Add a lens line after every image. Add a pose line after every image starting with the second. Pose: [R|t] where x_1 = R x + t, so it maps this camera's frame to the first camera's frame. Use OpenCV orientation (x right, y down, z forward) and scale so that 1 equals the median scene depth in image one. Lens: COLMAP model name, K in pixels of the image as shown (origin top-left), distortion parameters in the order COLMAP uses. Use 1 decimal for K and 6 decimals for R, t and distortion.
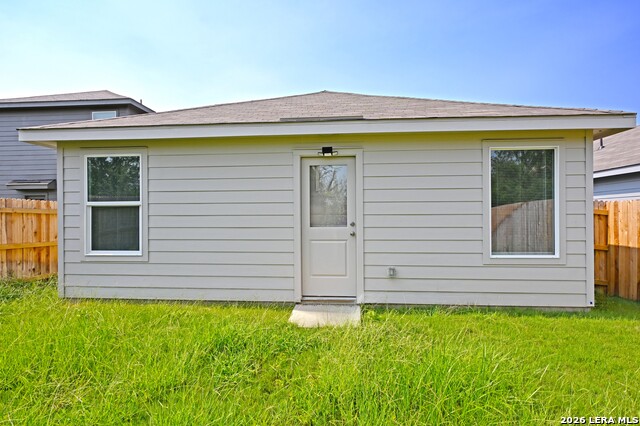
lens RADIAL K [[326.8, 0, 321.4], [0, 326.8, 210.2], [0, 0, 1]] dist [-0.005223, -0.000694]
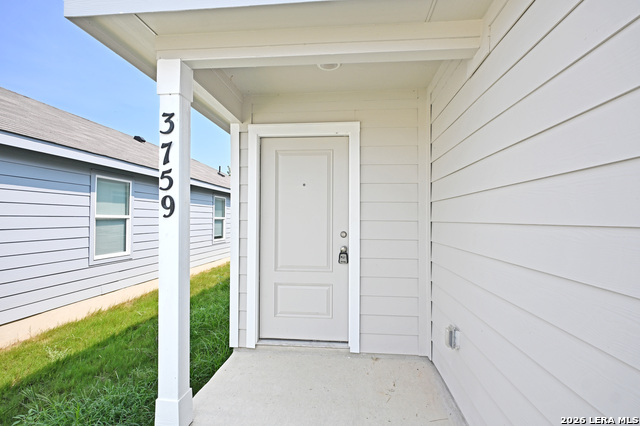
lens RADIAL K [[326.8, 0, 320.5], [0, 326.8, 214.3], [0, 0, 1]] dist [-0.005223, -0.000694]
pose [[0.007208, 0.026436, 0.999625, -1.888994], [0.005521, 0.999634, -0.026476, 0.009853], [-0.999959, 0.005710, 0.007060, 0.171147]]
